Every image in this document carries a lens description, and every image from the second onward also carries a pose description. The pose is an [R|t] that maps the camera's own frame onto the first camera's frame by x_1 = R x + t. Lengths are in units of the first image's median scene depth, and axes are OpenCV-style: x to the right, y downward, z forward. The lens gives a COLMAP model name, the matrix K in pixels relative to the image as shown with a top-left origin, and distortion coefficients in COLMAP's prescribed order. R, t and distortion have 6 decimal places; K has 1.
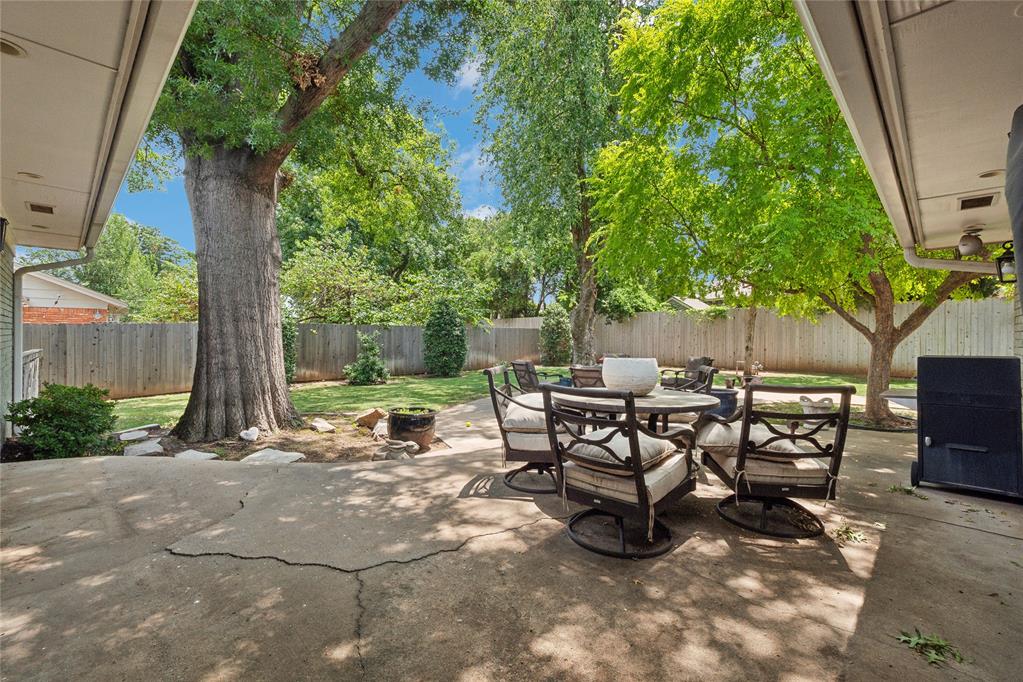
lens RADIAL K [[444.7, 0, 508.5], [0, 444.7, 334.5], [0, 0, 1]] dist [-0.002402, -0.000537]
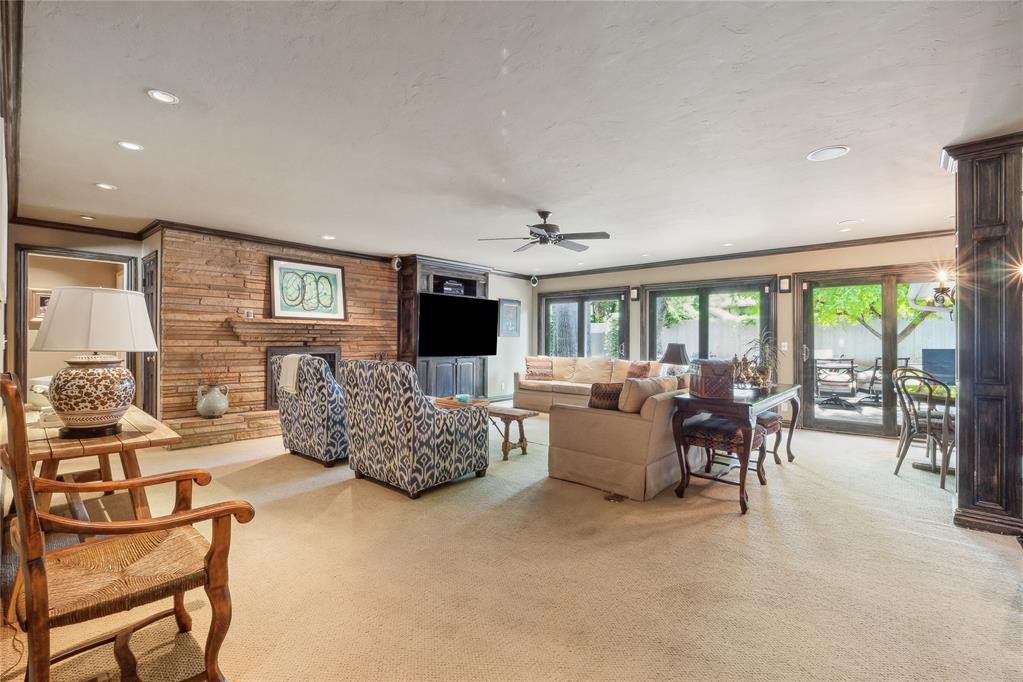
lens RADIAL K [[444.7, 0, 508.5], [0, 444.7, 334.5], [0, 0, 1]] dist [-0.002402, -0.000537]
pose [[0.998007, -0.005094, 0.062905, -0.376358], [0.005168, 0.999986, -0.001017, -0.009870], [-0.062899, 0.001340, 0.998019, -0.326491]]
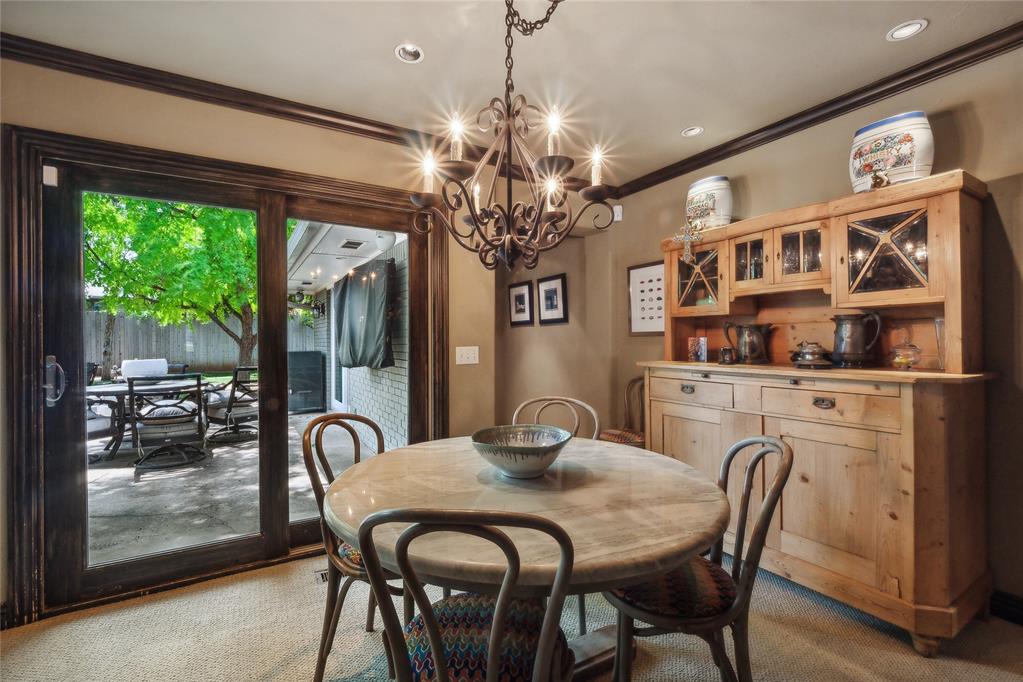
lens RADIAL K [[450.6, 0, 505.8], [0, 450.6, 338.7], [0, 0, 1]] dist [-0.001029, 0.000263]
pose [[0.258449, -0.008661, 0.965986, -0.192613], [0.003691, 0.999961, 0.007978, -0.005726], [-0.966018, 0.001504, 0.258471, -0.123088]]
